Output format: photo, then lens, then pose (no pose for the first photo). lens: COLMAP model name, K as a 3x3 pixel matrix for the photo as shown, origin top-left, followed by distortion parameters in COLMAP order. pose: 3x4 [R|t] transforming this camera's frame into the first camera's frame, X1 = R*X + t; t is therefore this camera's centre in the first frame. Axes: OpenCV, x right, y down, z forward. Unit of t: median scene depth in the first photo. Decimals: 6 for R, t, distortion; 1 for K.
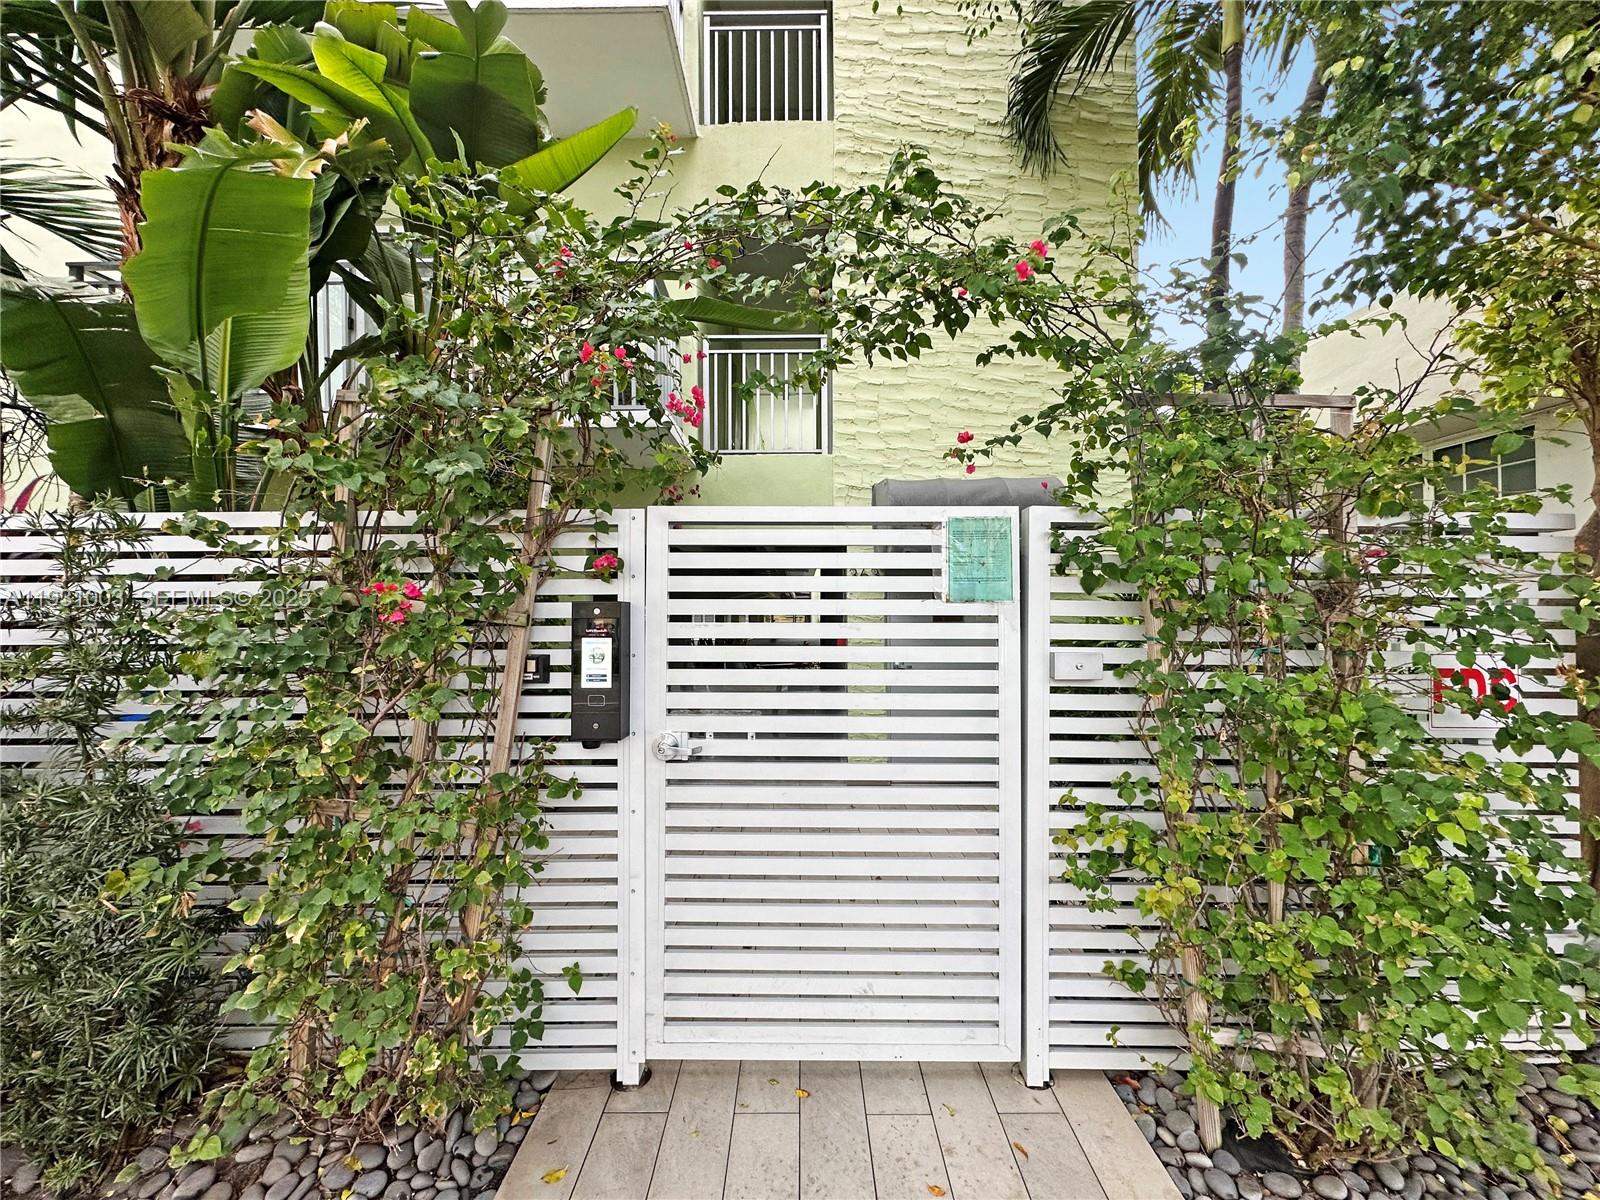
lens RADIAL K [[637.8, 0, 783.4], [0, 637.8, 608.2], [0, 0, 1]] dist [-0.006191, 0.001714]
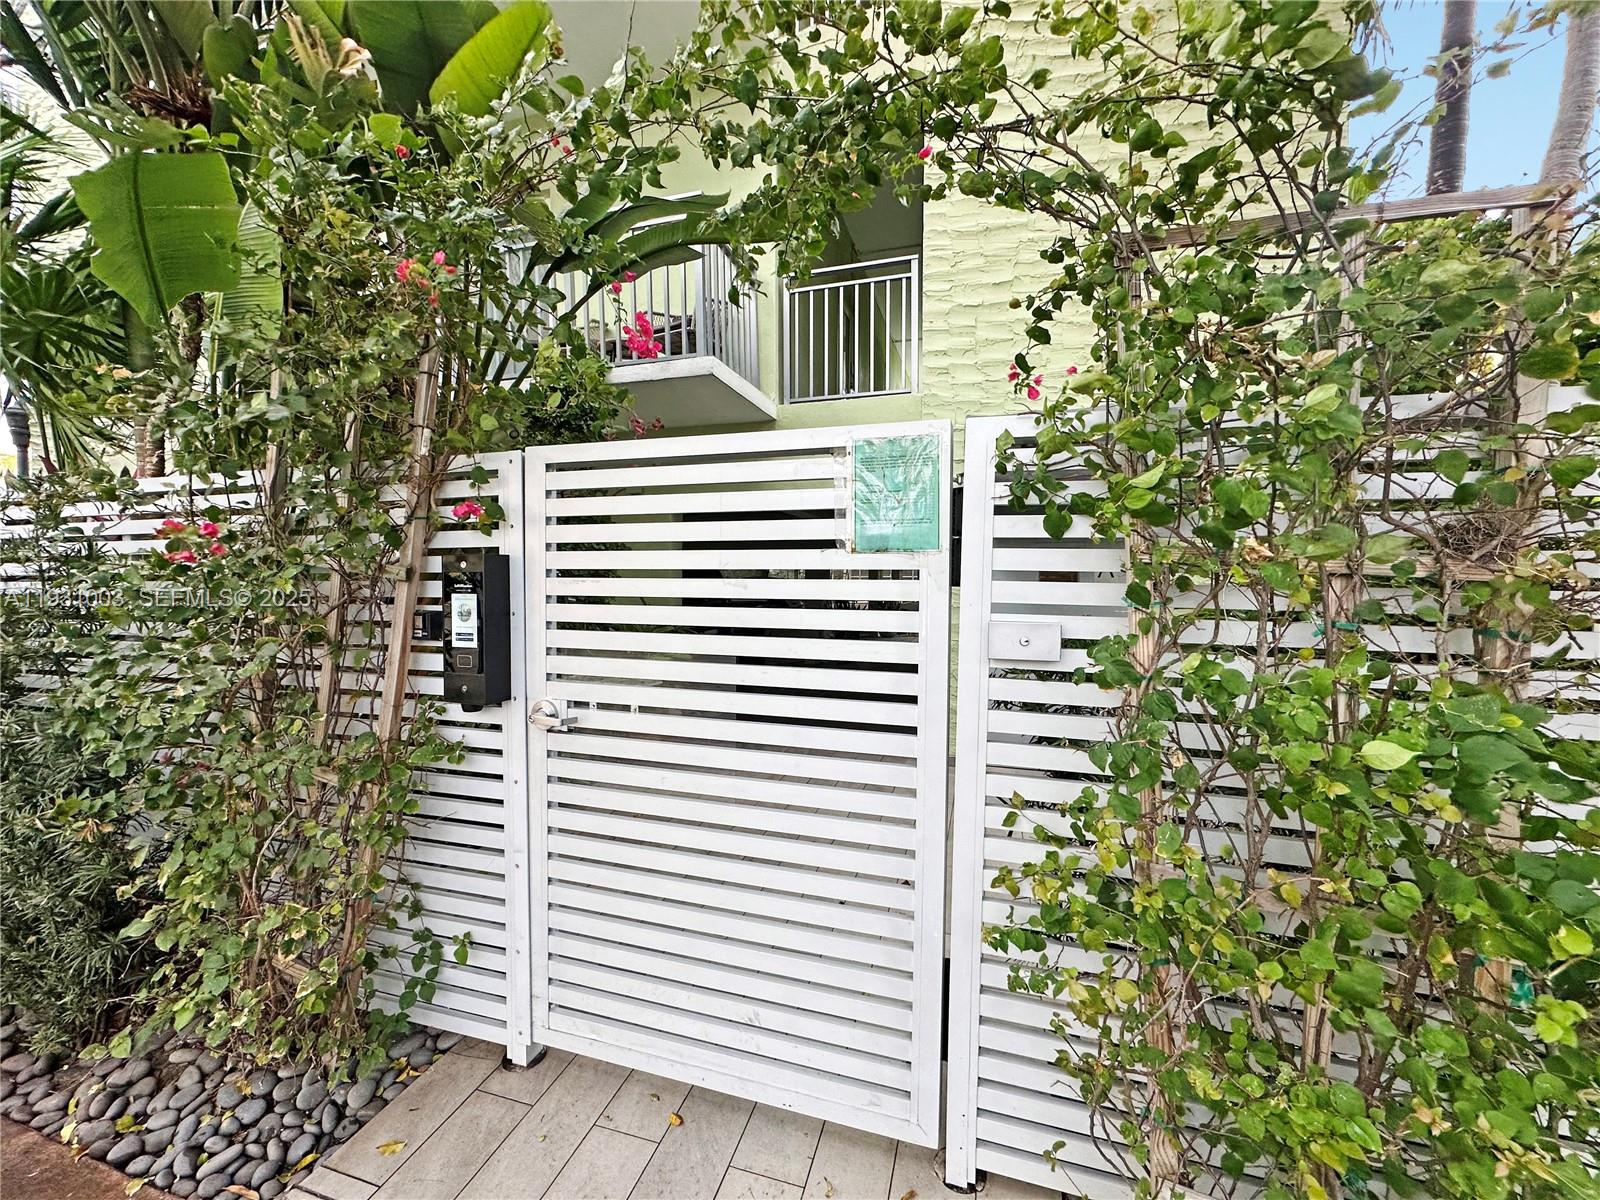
lens RADIAL K [[637.8, 0, 806.2], [0, 637.8, 599.0], [0, 0, 1]] dist [-0.006191, 0.001714]
pose [[0.957661, 0.013747, -0.287571, 0.433466], [0.001210, 0.998658, 0.051768, 0.006814], [0.287897, -0.049924, 0.956359, 0.251569]]
